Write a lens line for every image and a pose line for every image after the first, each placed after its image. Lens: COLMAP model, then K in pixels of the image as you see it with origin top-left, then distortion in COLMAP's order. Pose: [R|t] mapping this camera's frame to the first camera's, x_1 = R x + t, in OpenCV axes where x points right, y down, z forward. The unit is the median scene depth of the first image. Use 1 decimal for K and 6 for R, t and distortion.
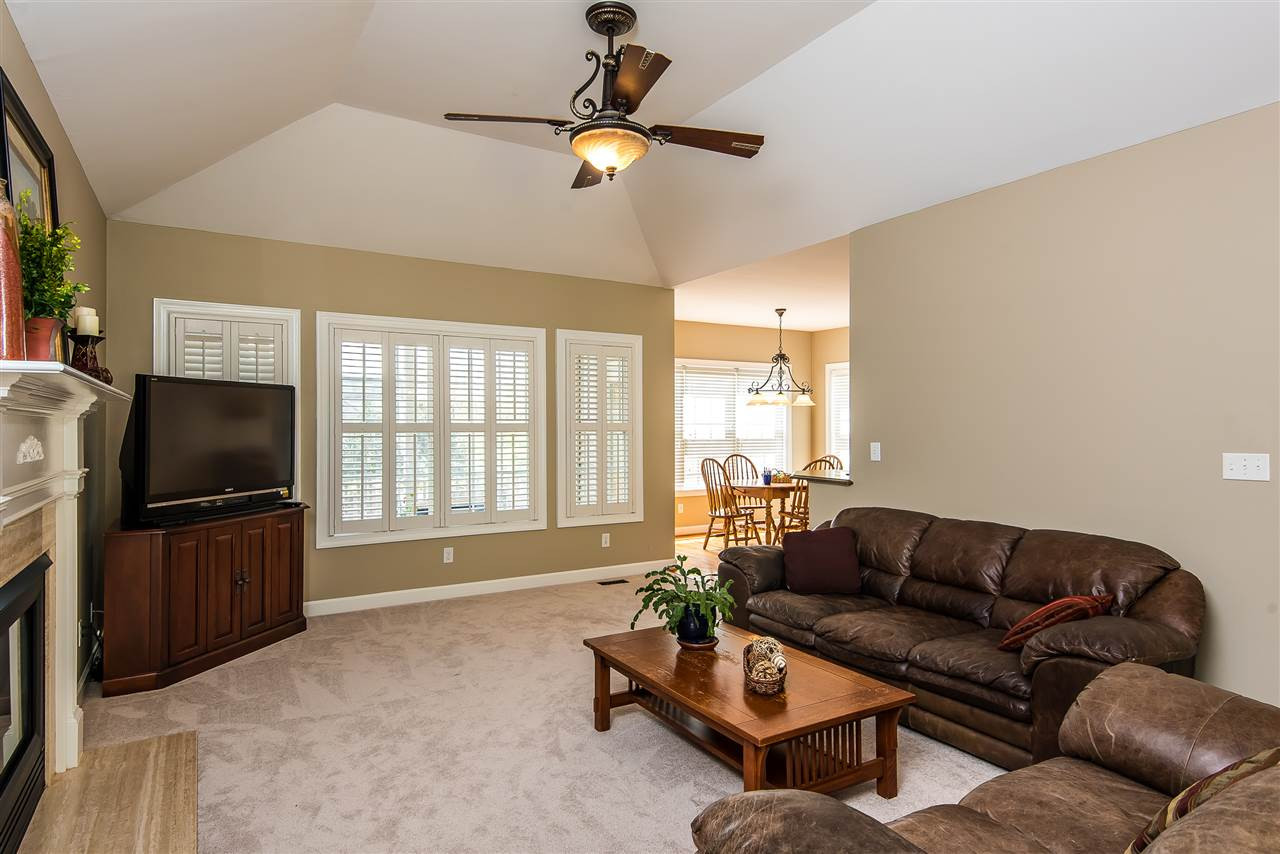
lens RADIAL K [[706.9, 0, 601.8], [0, 706.9, 423.9], [0, 0, 1]] dist [0.019071, -0.001644]
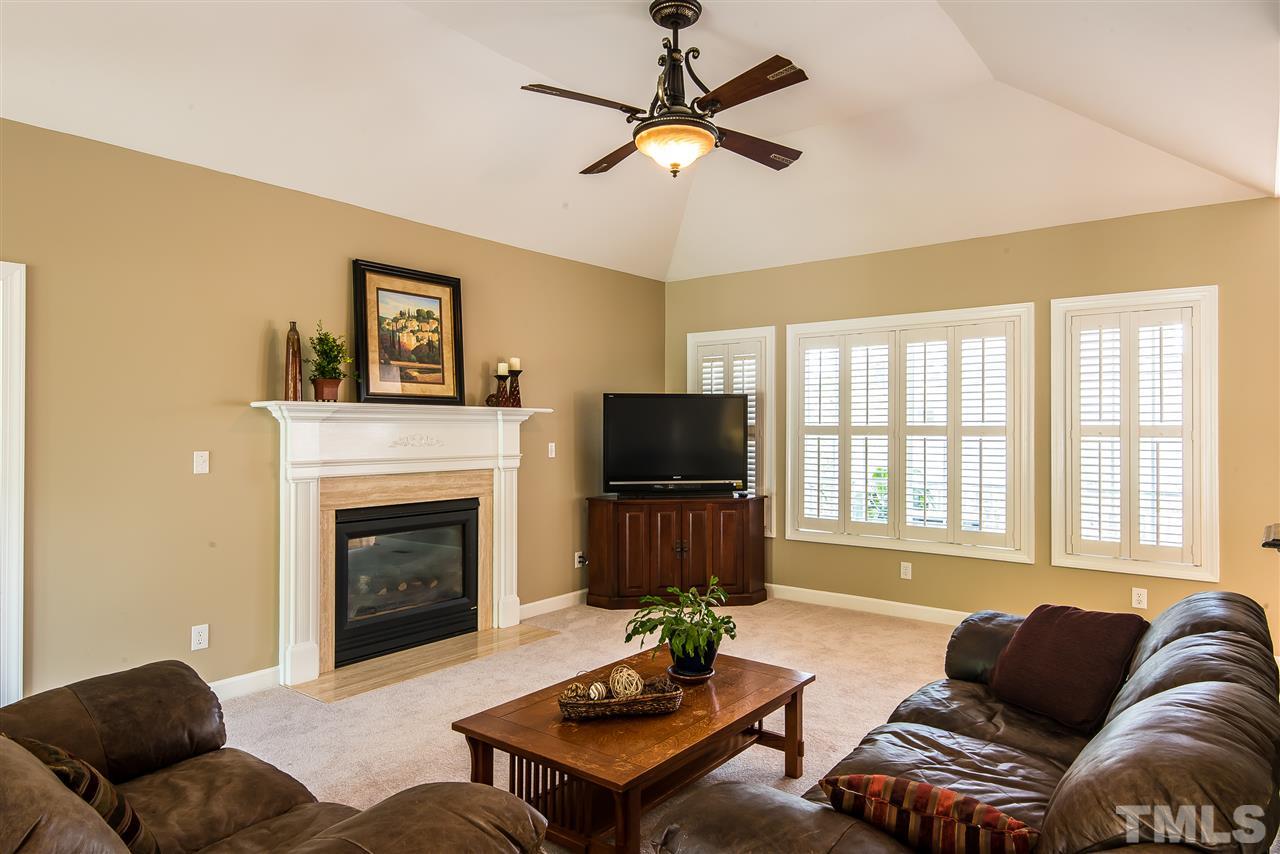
lens RADIAL K [[706.9, 0, 601.8], [0, 706.9, 423.9], [0, 0, 1]] dist [0.019071, -0.001644]
pose [[0.401039, -0.004665, -0.916049, 0.487014], [0.001373, 0.999989, -0.004492, 0.000501], [0.916060, 0.000544, 0.401041, 0.289538]]
